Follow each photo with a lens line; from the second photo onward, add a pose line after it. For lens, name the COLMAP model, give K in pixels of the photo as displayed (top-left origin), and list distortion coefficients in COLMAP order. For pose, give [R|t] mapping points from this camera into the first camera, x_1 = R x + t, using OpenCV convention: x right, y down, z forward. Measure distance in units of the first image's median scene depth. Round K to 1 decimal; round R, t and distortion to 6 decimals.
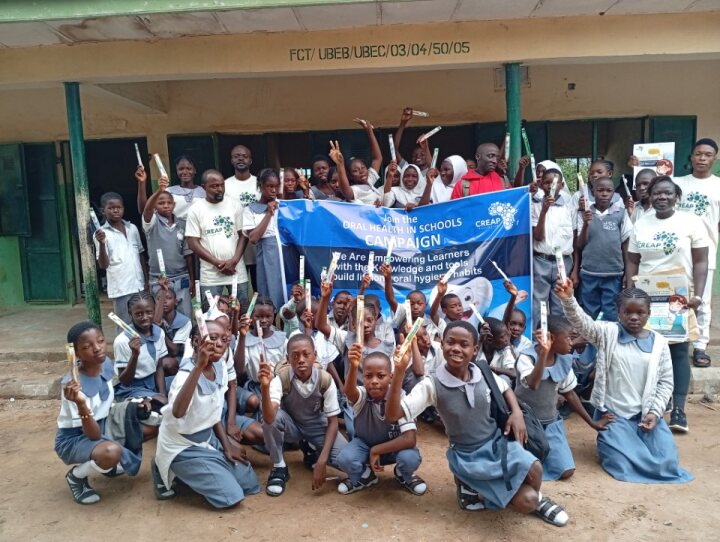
lens RADIAL K [[558.6, 0, 360.0], [0, 558.6, 271.0], [0, 0, 1]] dist [0.078500, -0.146801]
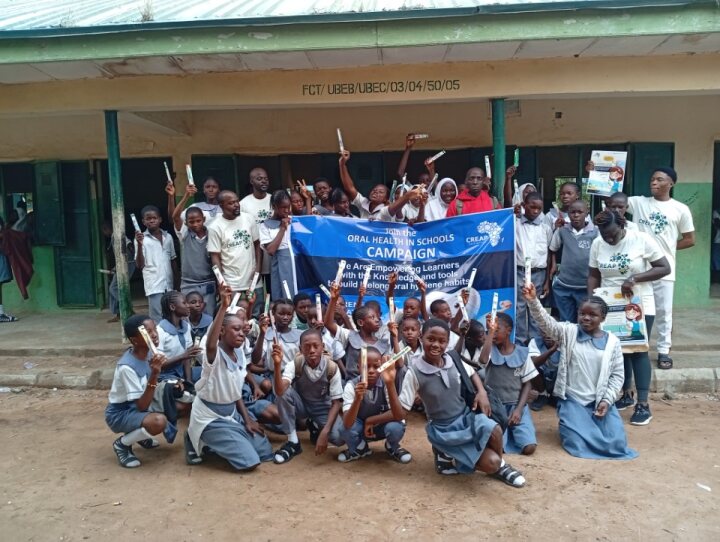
lens RADIAL K [[549.4, 0, 367.6], [0, 549.4, 284.1], [0, 0, 1]] dist [0.066825, -0.142671]
pose [[0.999923, 0.011911, -0.003577, 0.020095], [-0.011909, 0.999929, 0.000688, 0.010766], [0.003585, -0.000645, 0.999993, -0.151894]]
